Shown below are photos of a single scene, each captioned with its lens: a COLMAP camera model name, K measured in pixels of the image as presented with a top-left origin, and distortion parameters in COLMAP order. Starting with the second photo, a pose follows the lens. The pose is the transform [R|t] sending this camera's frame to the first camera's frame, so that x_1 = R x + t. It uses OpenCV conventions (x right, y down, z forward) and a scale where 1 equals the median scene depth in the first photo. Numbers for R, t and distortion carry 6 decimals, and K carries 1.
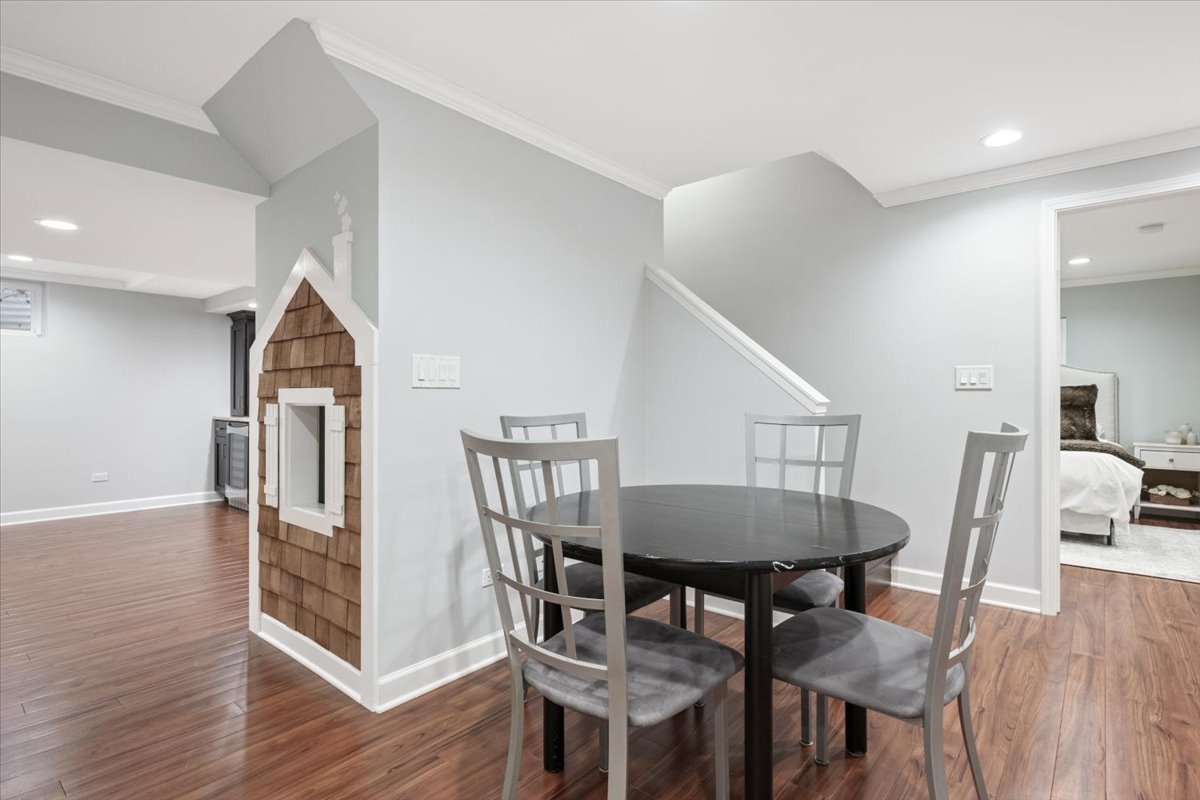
lens RADIAL K [[595.4, 0, 600.0], [0, 595.4, 400.0], [0, 0, 1]] dist [0.000694, -0.000171]
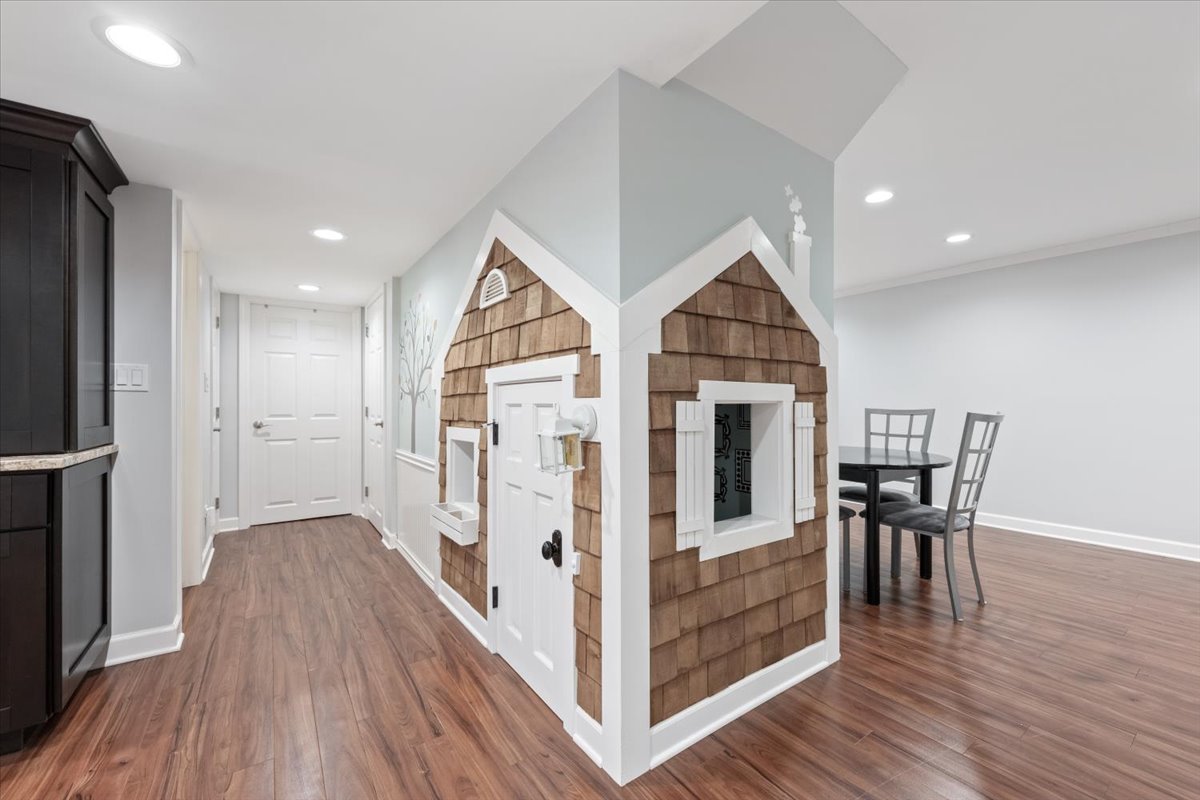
lens RADIAL K [[474.0, 0, 600.0], [0, 474.0, 400.0], [0, 0, 1]] dist [-0.001480, -0.000248]
pose [[0.248557, 0.001317, 0.968616, -0.413194], [-0.001764, 0.999998, -0.000907, 0.002063], [-0.968616, -0.001483, 0.248558, 0.357993]]
